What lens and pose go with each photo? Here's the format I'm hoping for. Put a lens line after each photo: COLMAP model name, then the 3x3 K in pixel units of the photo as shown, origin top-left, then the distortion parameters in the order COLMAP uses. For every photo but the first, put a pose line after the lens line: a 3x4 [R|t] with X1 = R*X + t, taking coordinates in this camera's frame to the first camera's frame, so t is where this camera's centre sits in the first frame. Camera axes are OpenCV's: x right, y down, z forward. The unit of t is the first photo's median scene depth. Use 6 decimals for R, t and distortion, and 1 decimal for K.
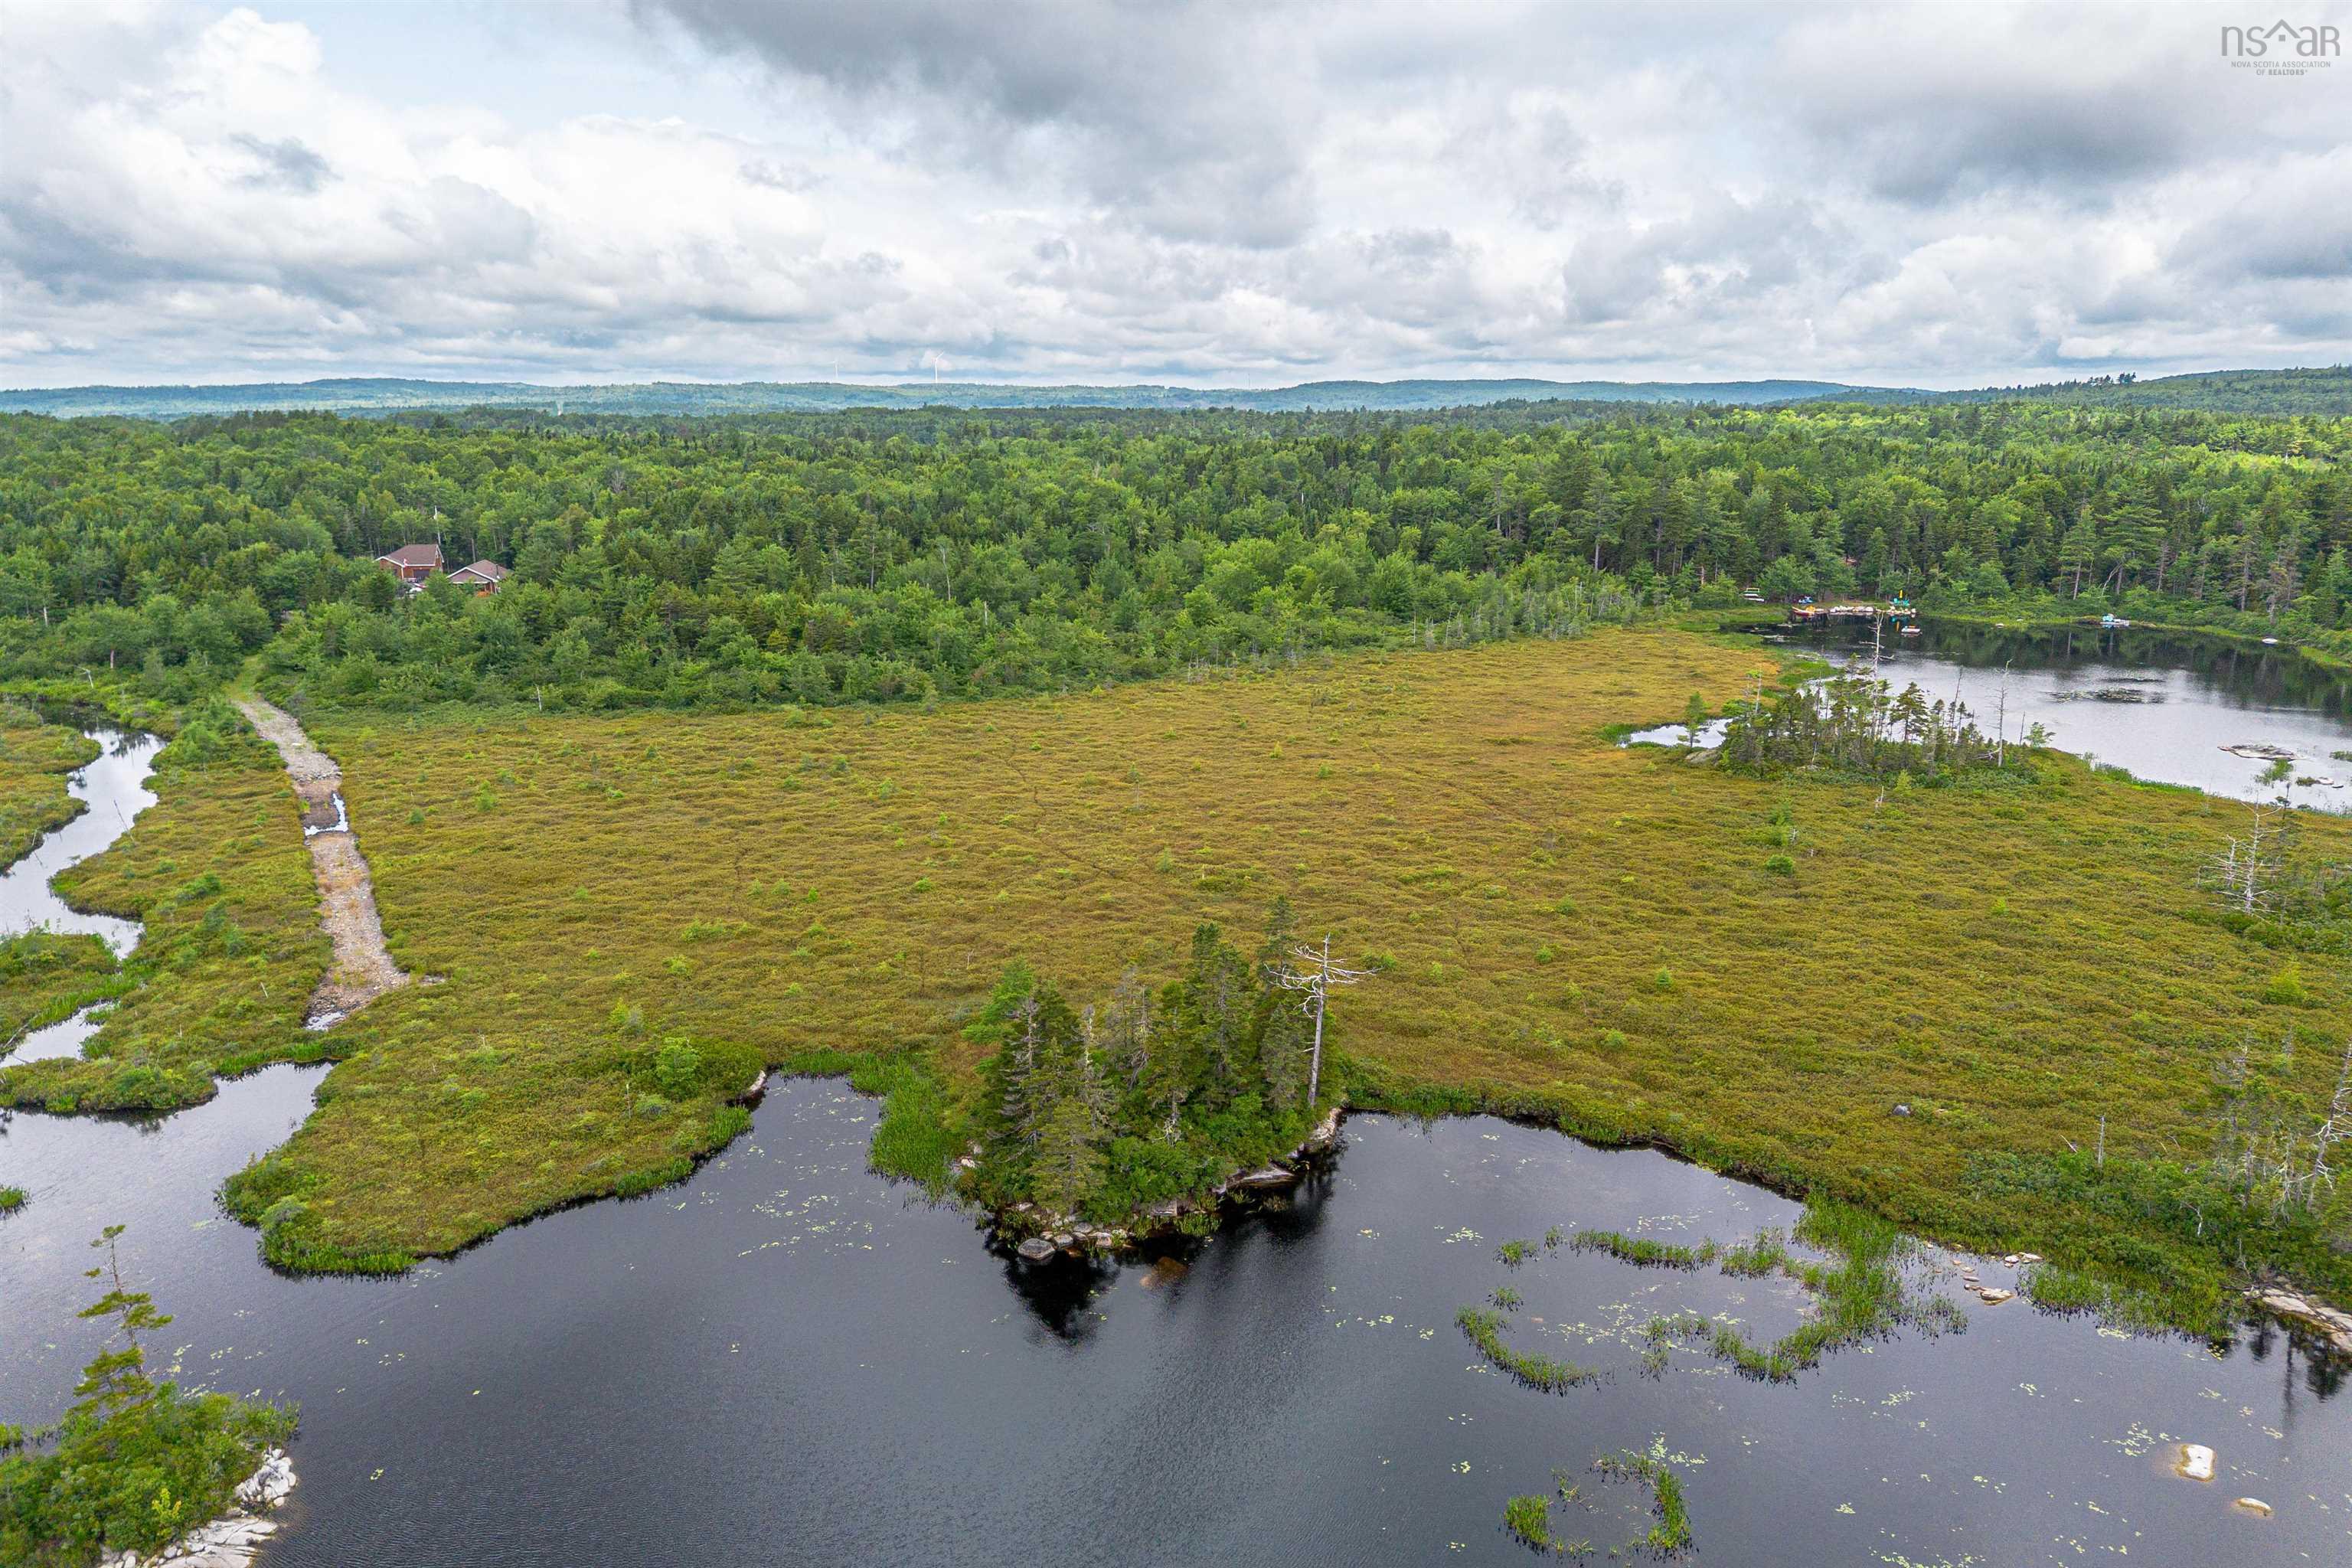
lens RADIAL K [[1648.5, 0, 1190.7], [0, 1648.5, 850.3], [0, 0, 1]] dist [0.071525, -0.067238]
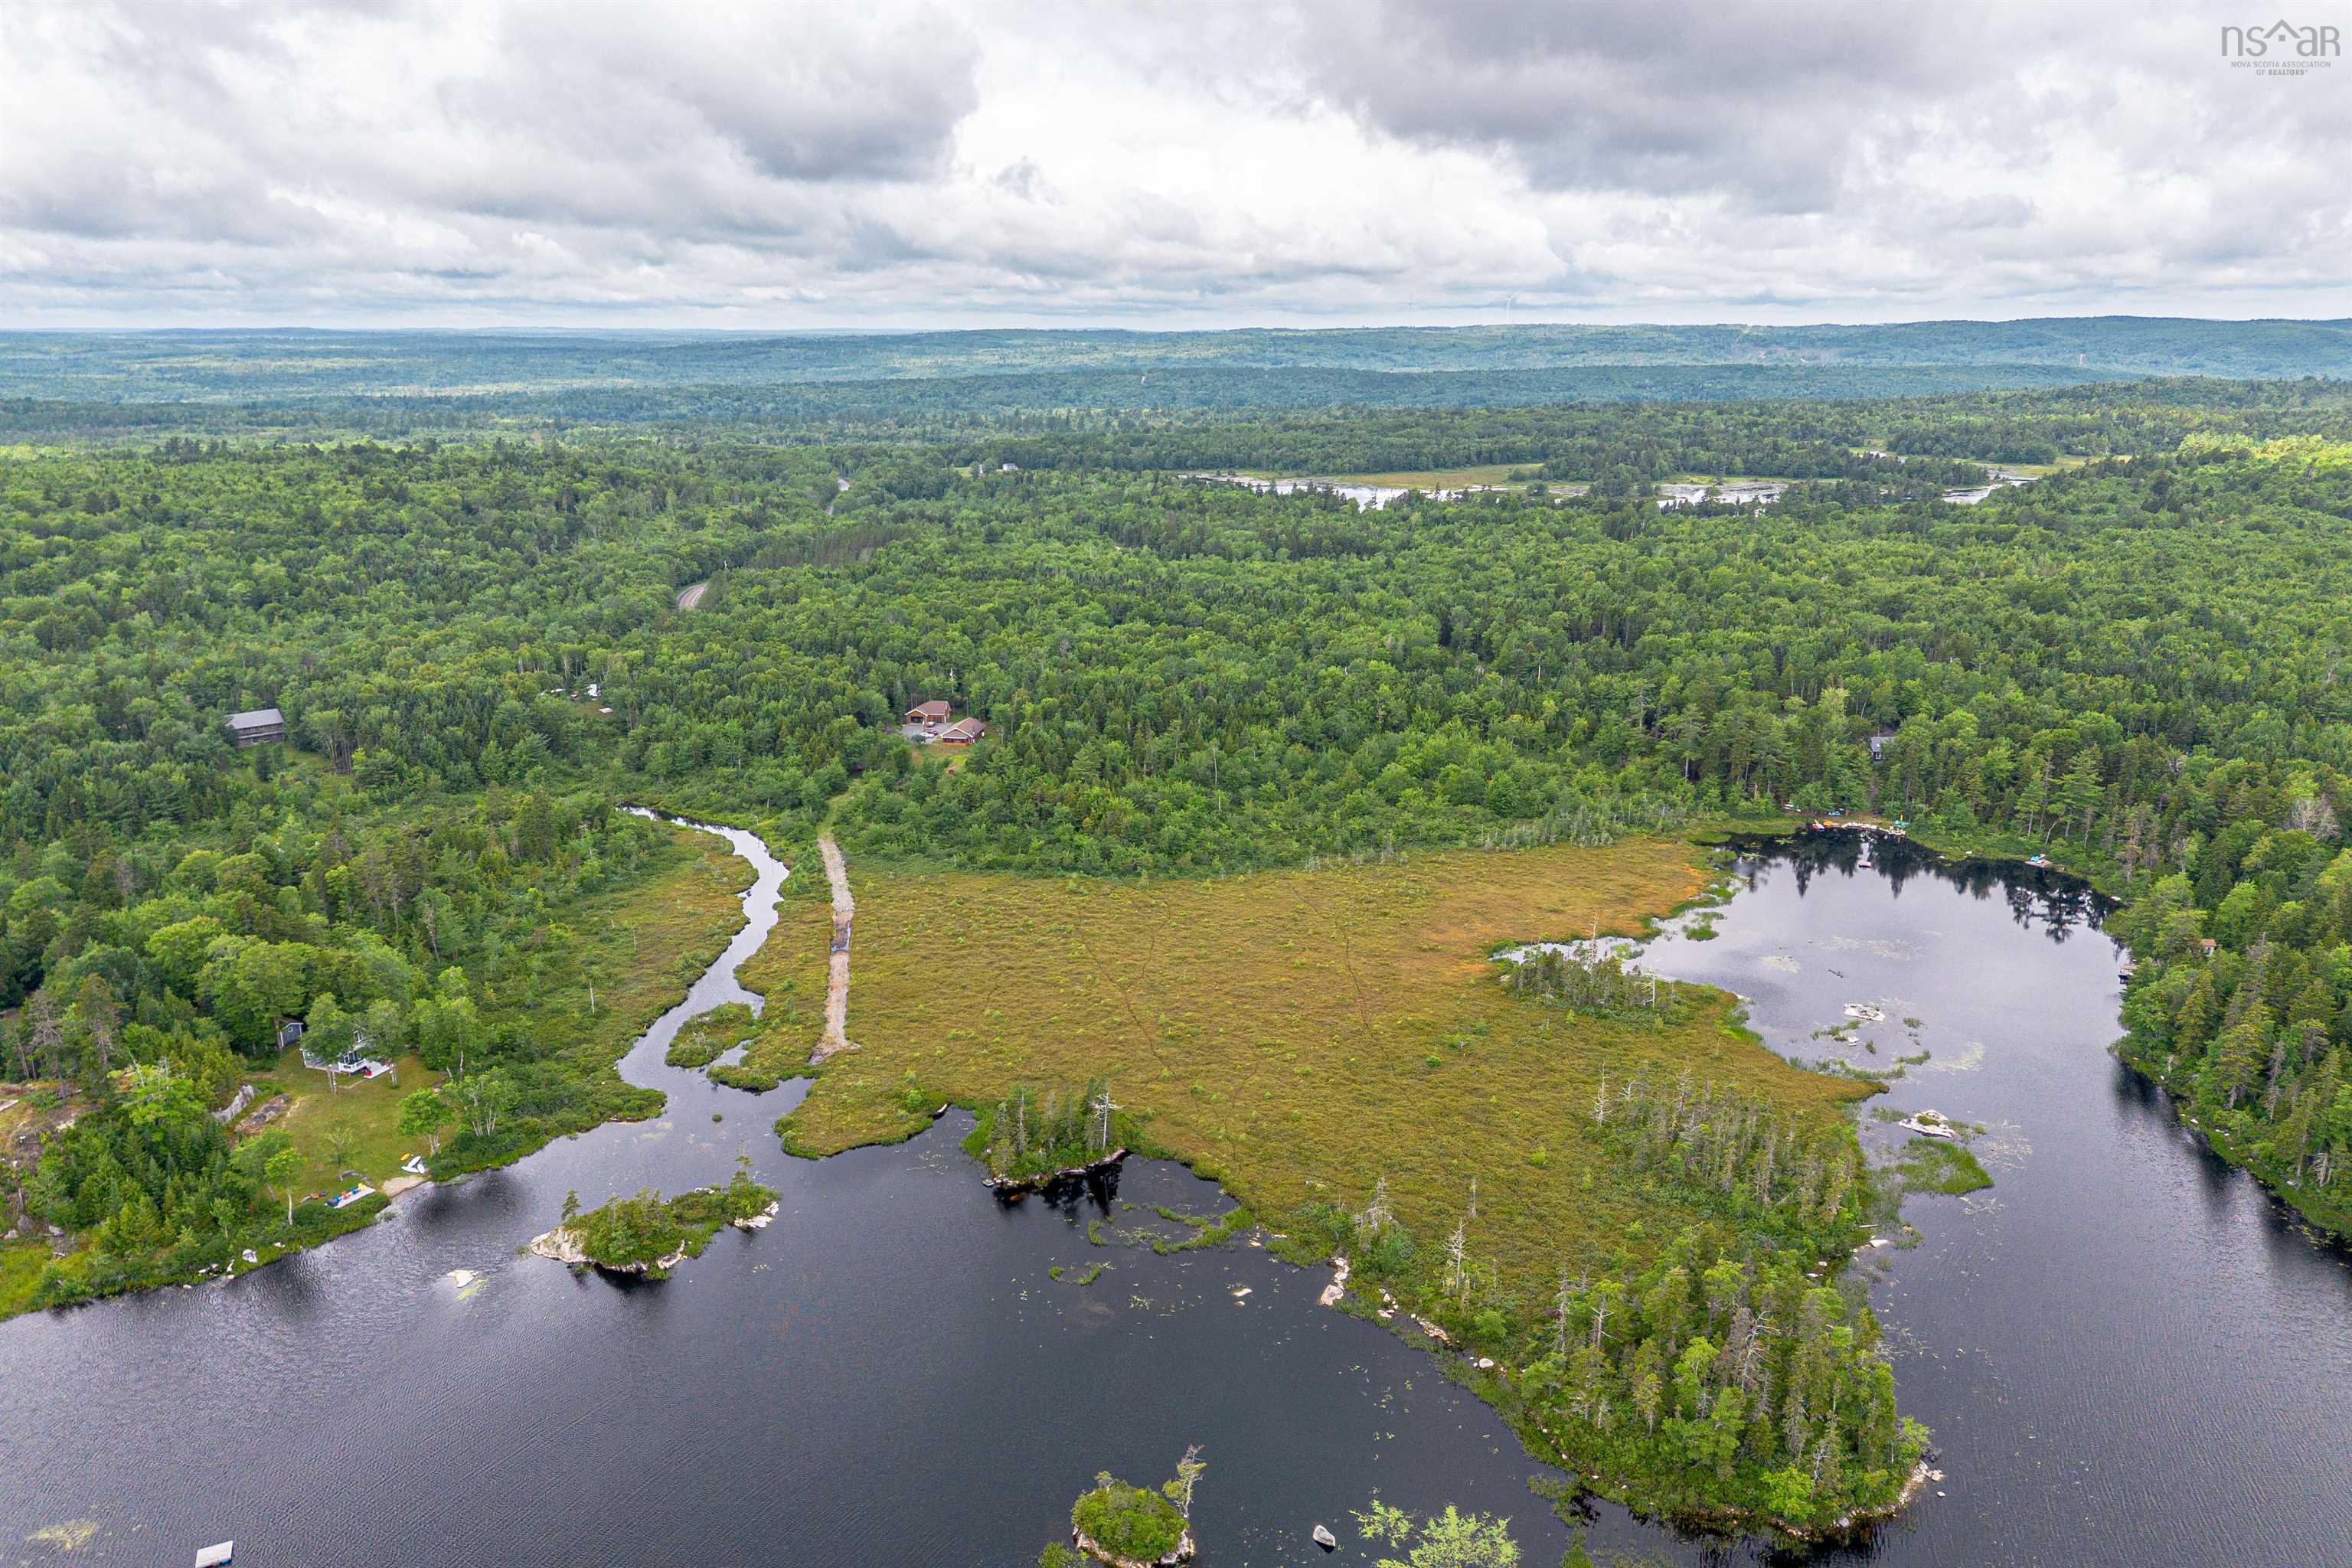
lens RADIAL K [[1648.5, 0, 1199.6], [0, 1648.5, 801.0], [0, 0, 1]] dist [0.071525, -0.067238]
pose [[0.947012, 0.090260, -0.308257, 0.614943], [-0.086800, 0.995913, 0.024950, -0.309558], [0.309249, 0.003129, 0.950976, -0.975343]]
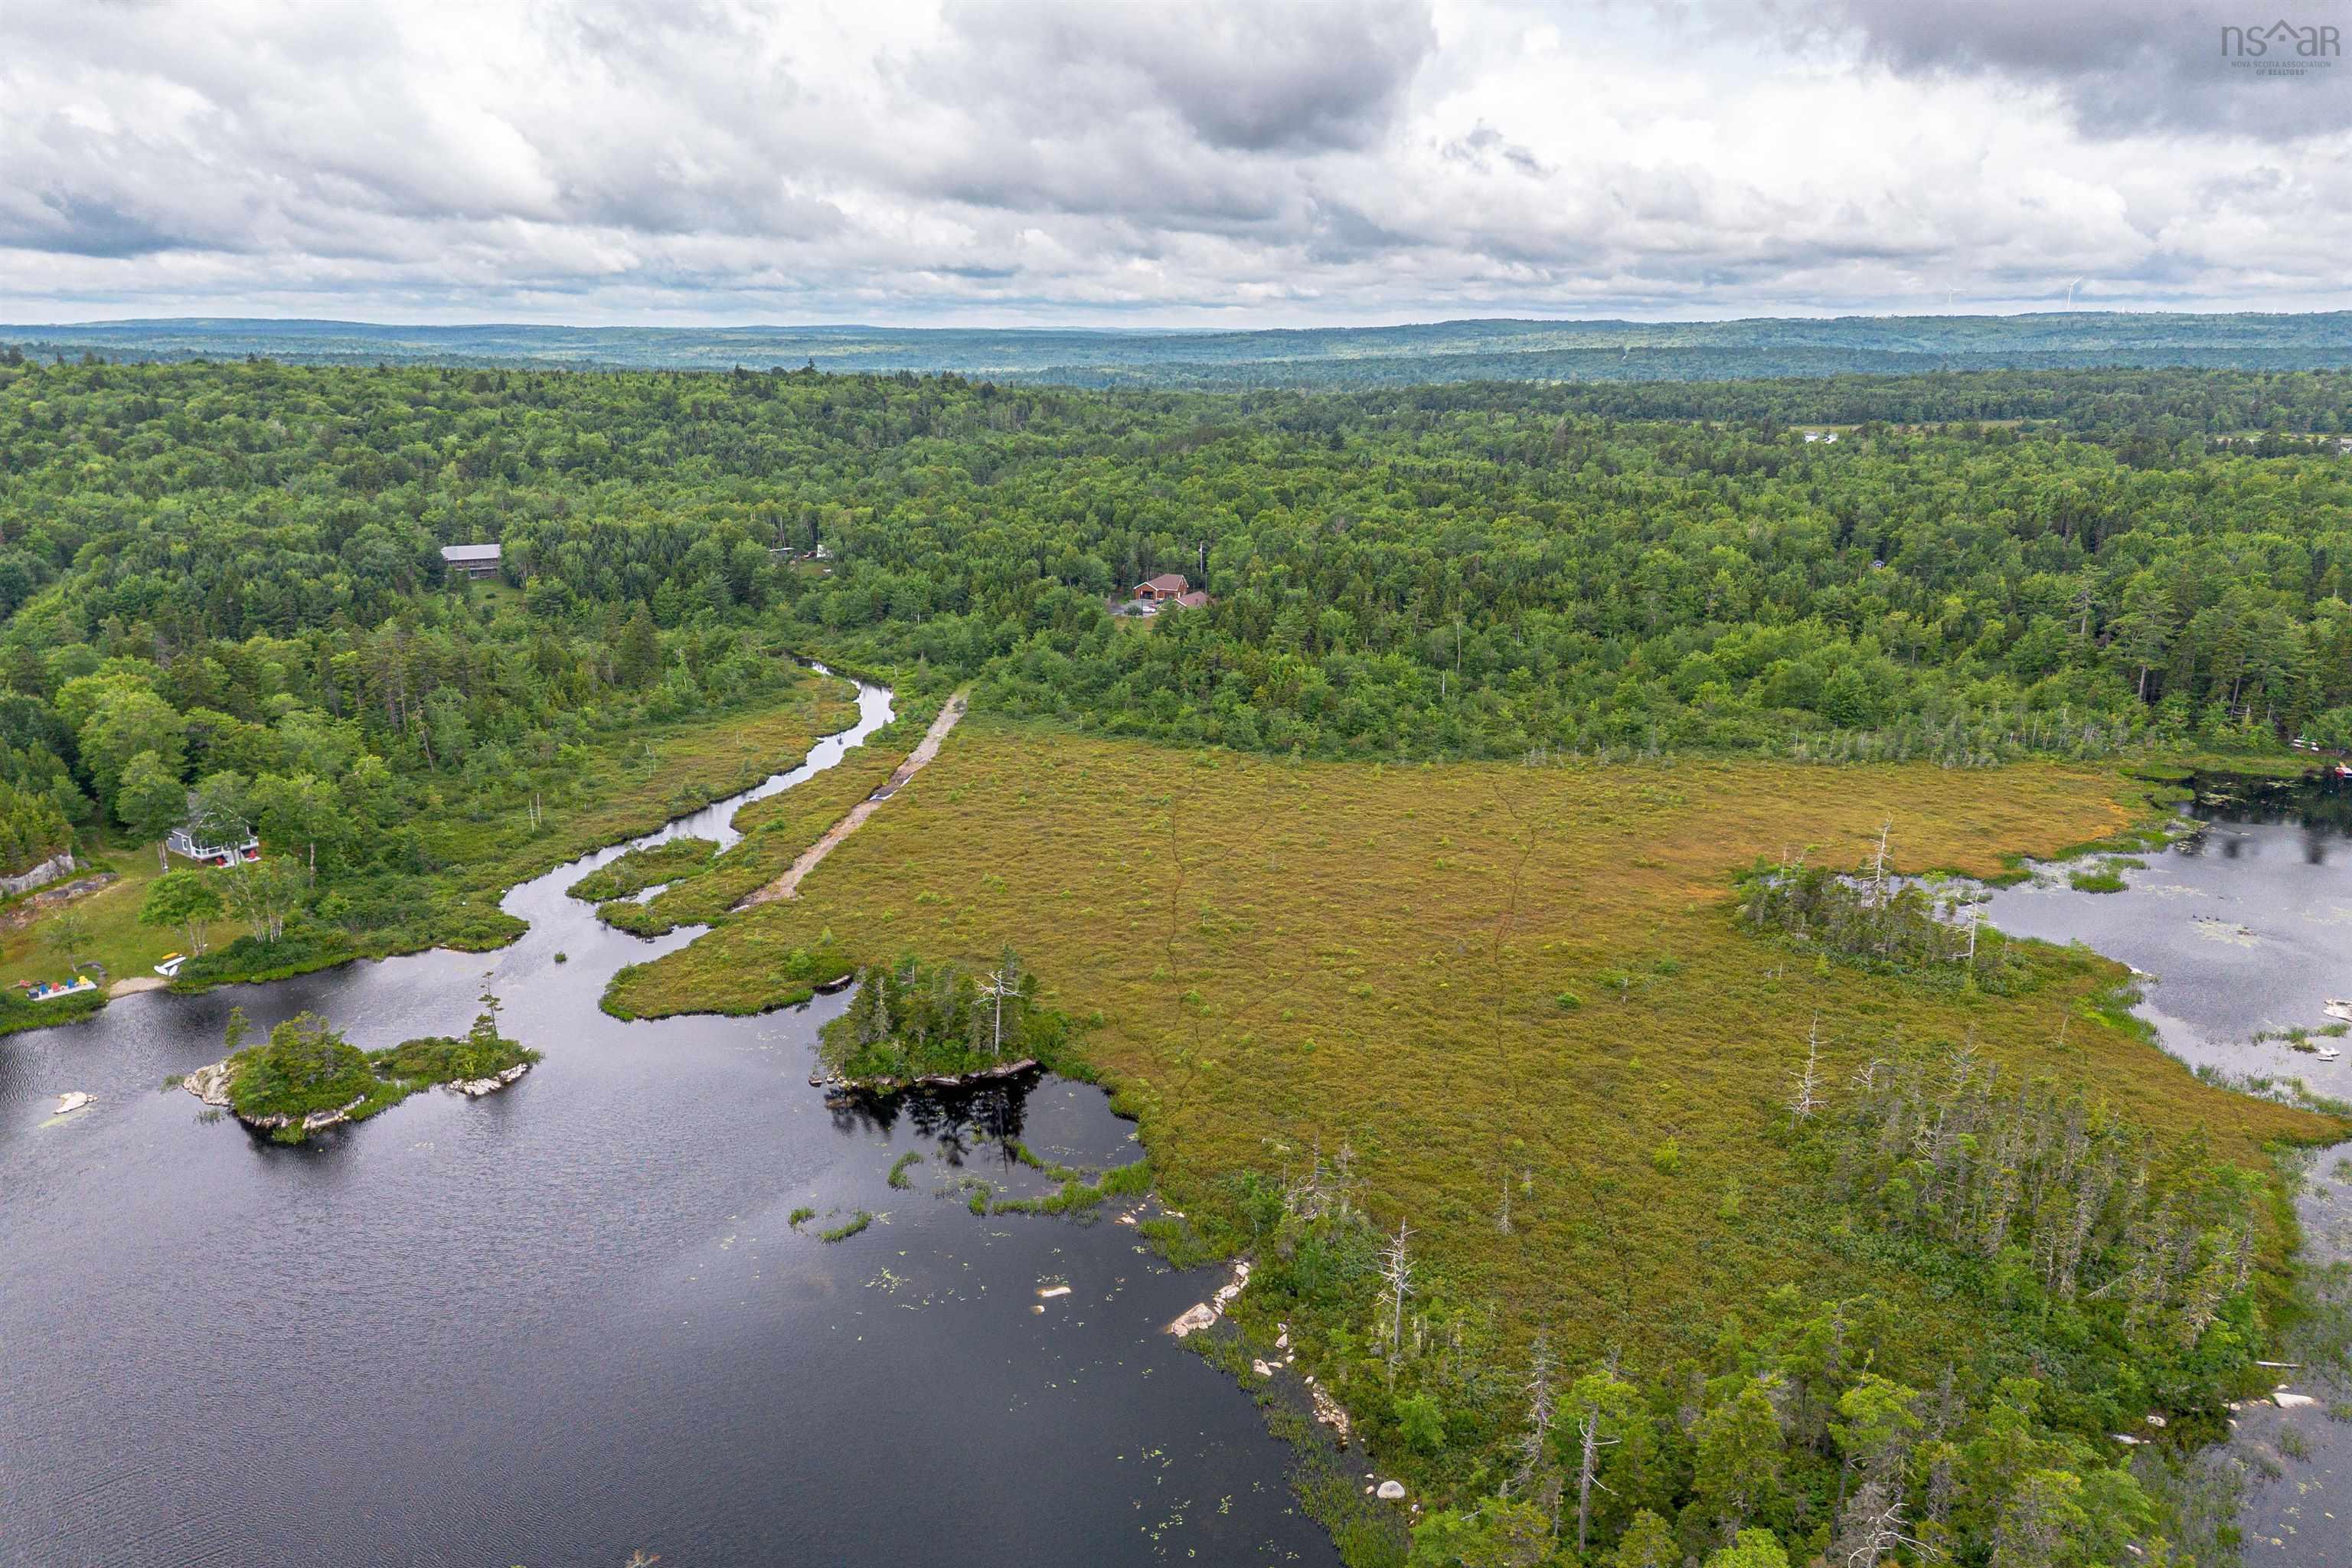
lens RADIAL K [[1648.5, 0, 1186.2], [0, 1648.5, 782.9], [0, 0, 1]] dist [0.071525, -0.067238]
pose [[0.813035, 0.154295, -0.561398, 0.744342], [-0.154168, 0.986880, 0.047965, -0.164292], [0.561433, 0.047552, 0.826155, -0.278300]]
